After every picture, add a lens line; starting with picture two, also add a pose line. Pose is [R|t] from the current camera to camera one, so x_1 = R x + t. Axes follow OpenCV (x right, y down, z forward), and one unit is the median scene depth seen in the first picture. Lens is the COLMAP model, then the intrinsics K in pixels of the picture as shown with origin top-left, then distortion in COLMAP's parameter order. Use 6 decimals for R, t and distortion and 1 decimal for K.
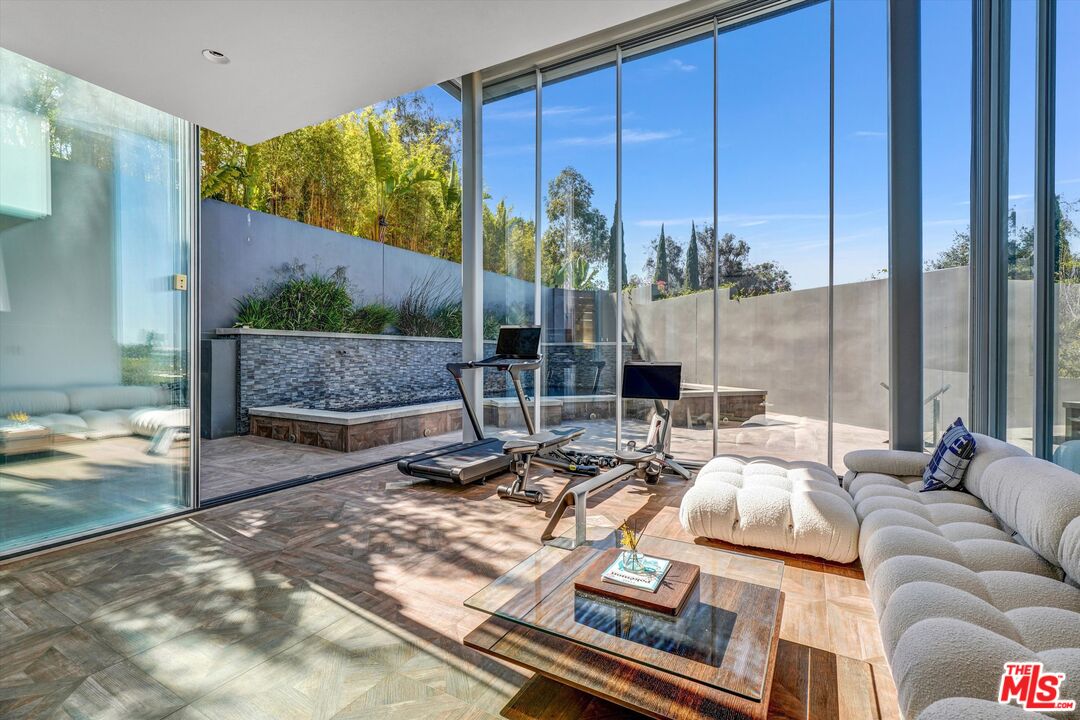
lens RADIAL K [[489.2, 0, 533.3], [0, 489.2, 361.9], [0, 0, 1]] dist [-0.013521, -0.000069]
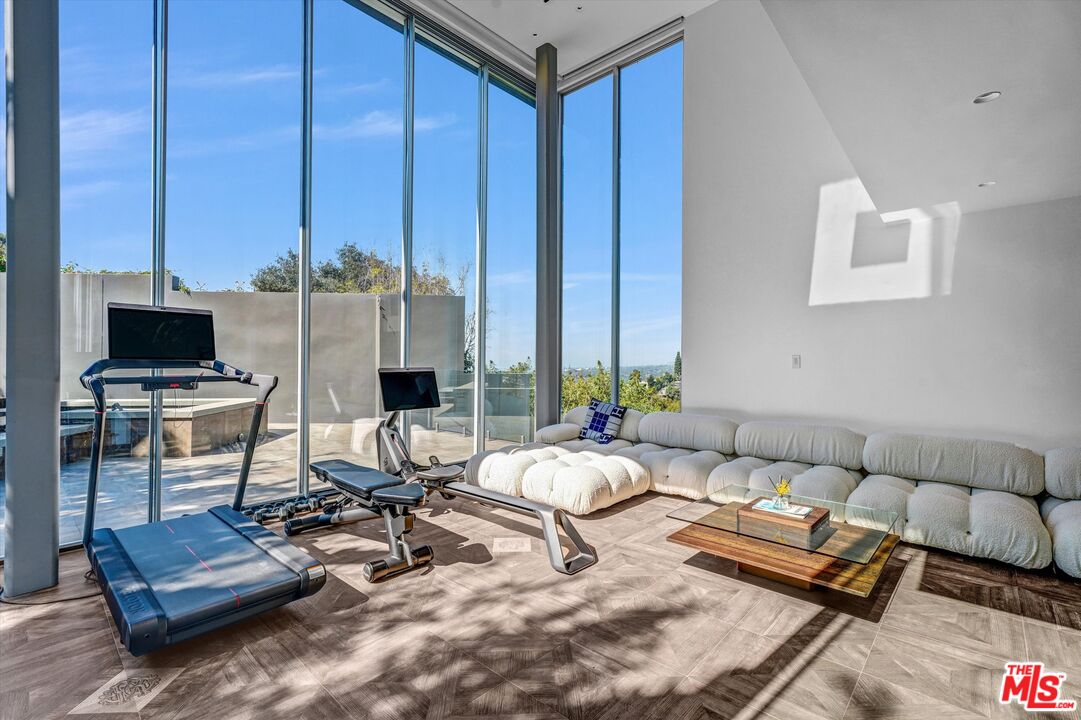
lens RADIAL K [[489.7, 0, 536.9], [0, 489.7, 358.5], [0, 0, 1]] dist [-0.013521, -0.000069]
pose [[0.219529, 0.001148, 0.975605, -0.789487], [0.006661, 0.999974, -0.002675, -0.017453], [-0.975583, 0.007086, 0.219516, 0.788179]]
